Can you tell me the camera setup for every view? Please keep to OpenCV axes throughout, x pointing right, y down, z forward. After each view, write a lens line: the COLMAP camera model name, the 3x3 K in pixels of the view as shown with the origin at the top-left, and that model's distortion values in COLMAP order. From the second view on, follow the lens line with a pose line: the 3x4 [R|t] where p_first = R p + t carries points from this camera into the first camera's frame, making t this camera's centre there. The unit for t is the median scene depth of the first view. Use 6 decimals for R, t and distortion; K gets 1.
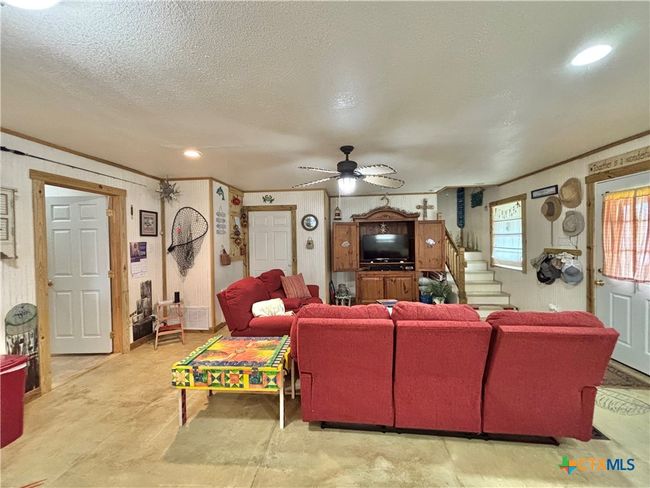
lens RADIAL K [[261.0, 0, 324.0], [0, 261.0, 243.5], [0, 0, 1]] dist [-0.001738, 0.000087]
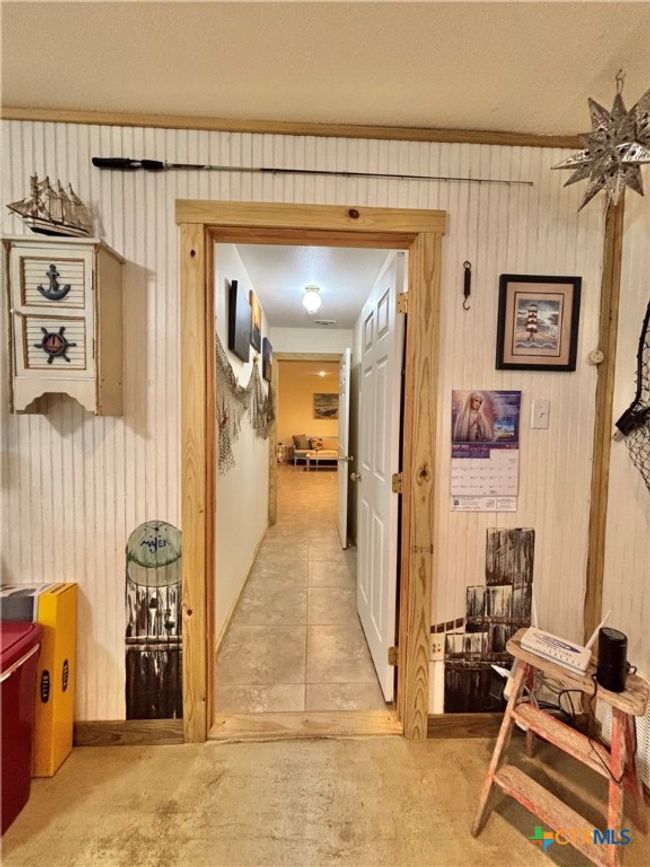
lens RADIAL K [[348.1, 0, 327.7], [0, 348.1, 429.3], [0, 0, 1]] dist [-0.001738, 0.000087]
pose [[0.138912, 0.064661, -0.988192, -0.363315], [-0.034571, 0.997574, 0.060415, 0.020821], [0.989701, 0.025770, 0.140810, 0.793928]]
